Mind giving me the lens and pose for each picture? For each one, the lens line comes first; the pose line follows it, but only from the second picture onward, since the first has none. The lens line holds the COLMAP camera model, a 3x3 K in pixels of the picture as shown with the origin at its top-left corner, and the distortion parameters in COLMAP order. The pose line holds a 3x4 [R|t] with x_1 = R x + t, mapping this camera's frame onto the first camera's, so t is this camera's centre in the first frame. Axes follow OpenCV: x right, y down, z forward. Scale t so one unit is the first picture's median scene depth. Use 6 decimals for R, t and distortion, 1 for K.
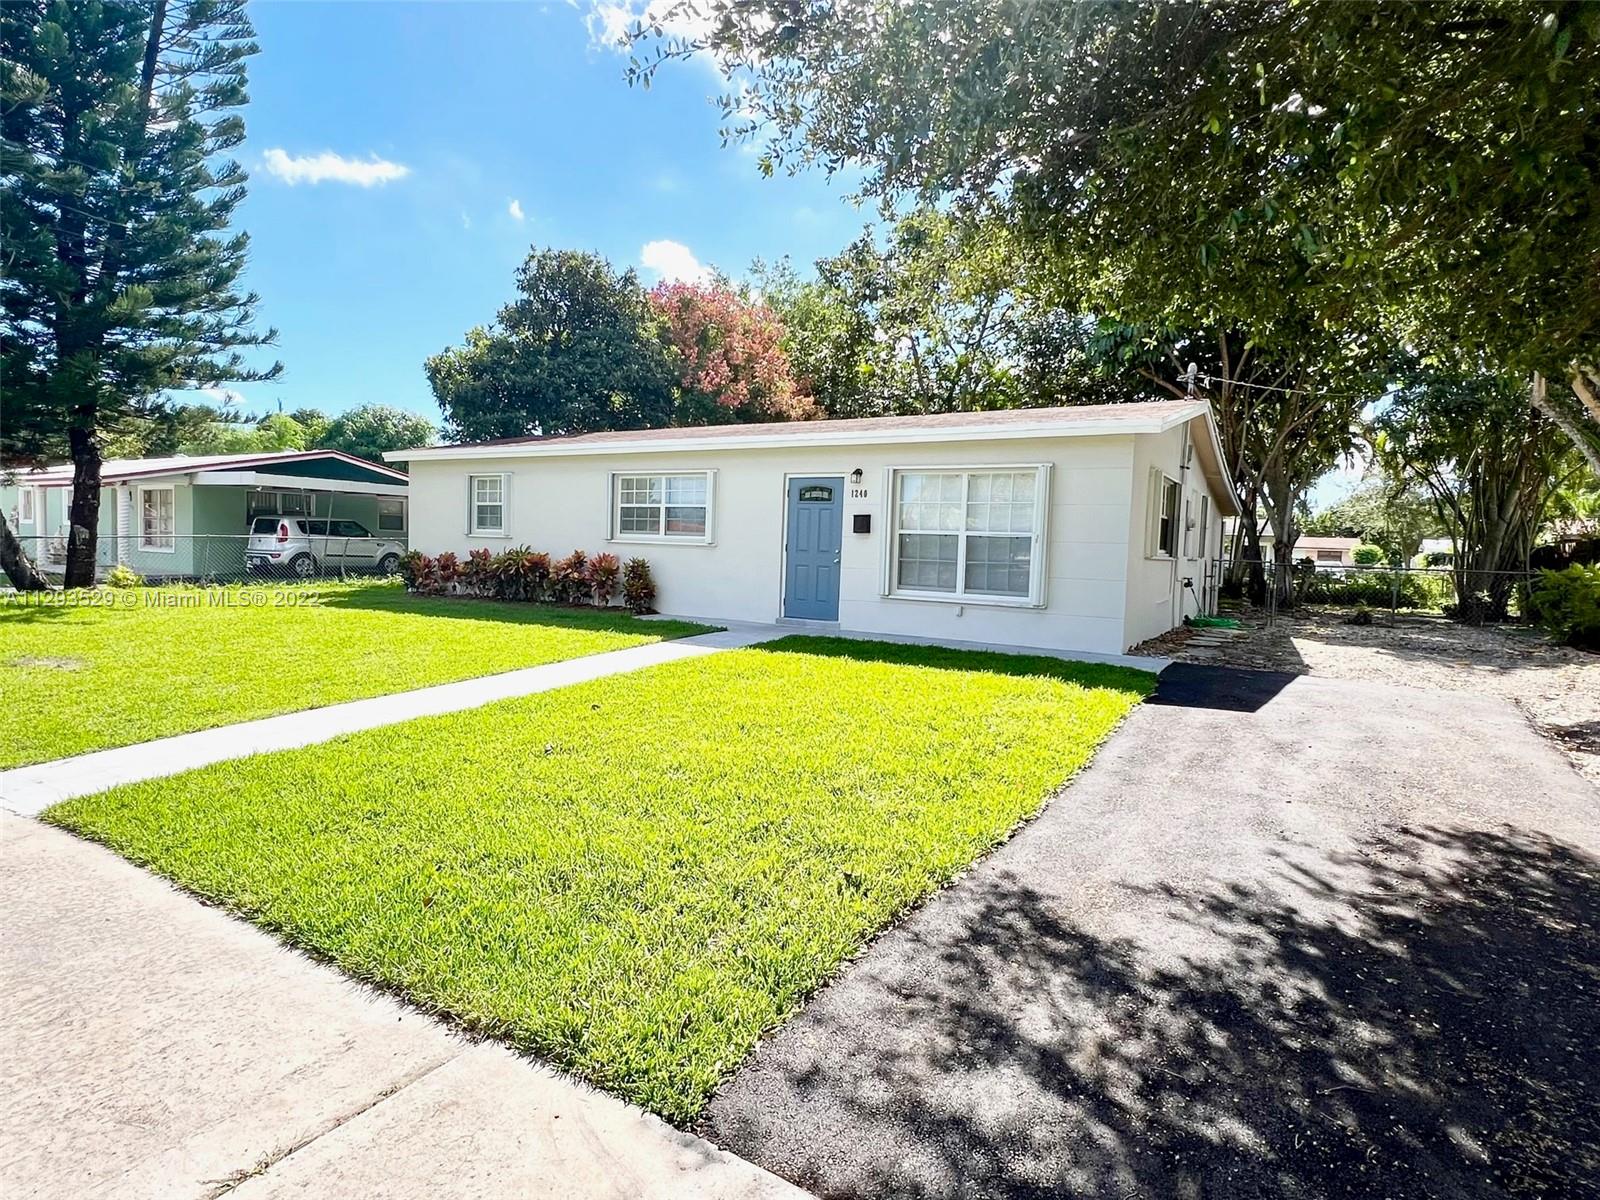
lens RADIAL K [[851.5, 0, 800.0], [0, 851.5, 600.0], [0, 0, 1]] dist [0.000580, 0.000013]
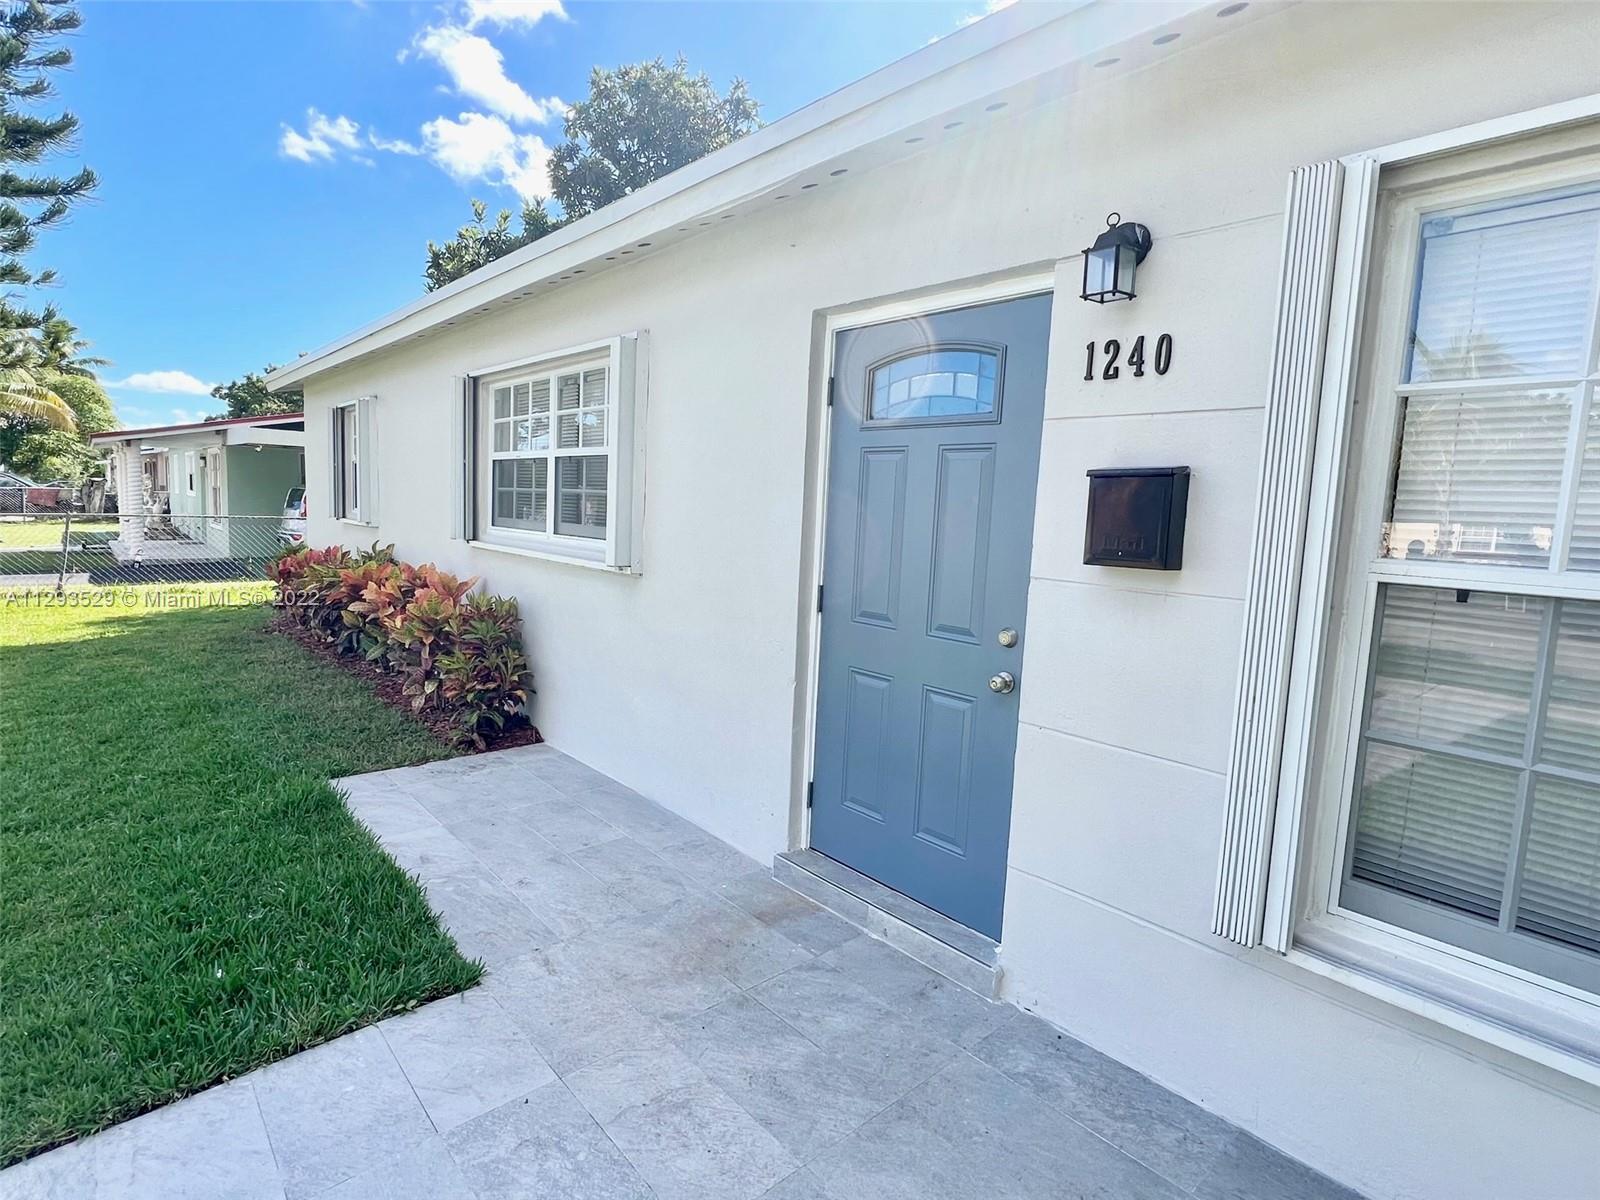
lens RADIAL K [[799.8, 0, 800.0], [0, 799.8, 600.0], [0, 0, 1]] dist [-0.002381, -0.000144]
pose [[0.959222, 0.034107, -0.280589, 0.047623], [-0.018196, 0.998085, 0.059119, -0.074430], [0.282068, -0.051602, 0.958006, 0.748103]]
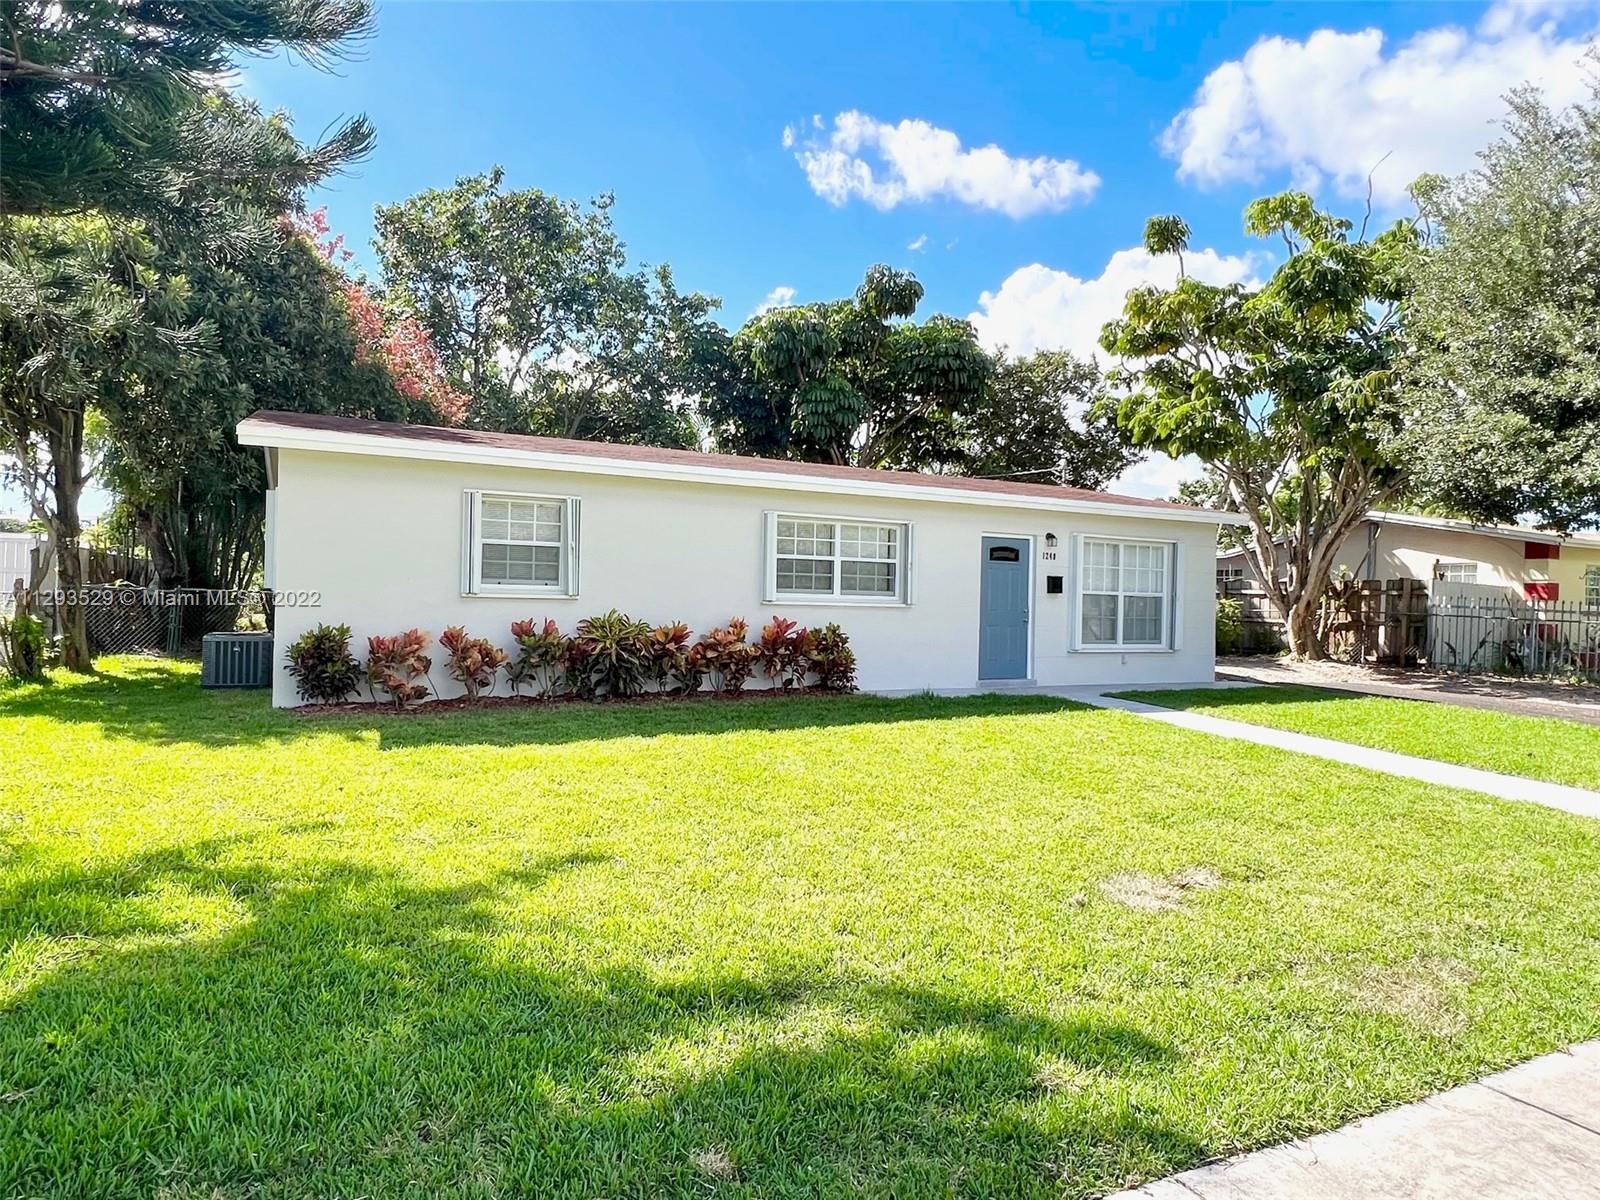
lens RADIAL K [[939.7, 0, 800.0], [0, 939.7, 600.0], [0, 0, 1]] dist [-0.000157, -0.000016]
pose [[0.530344, -0.022510, 0.847483, -1.014000], [0.048021, 0.998840, -0.003521, -0.075558], [-0.846421, 0.042565, 0.530810, 0.598876]]
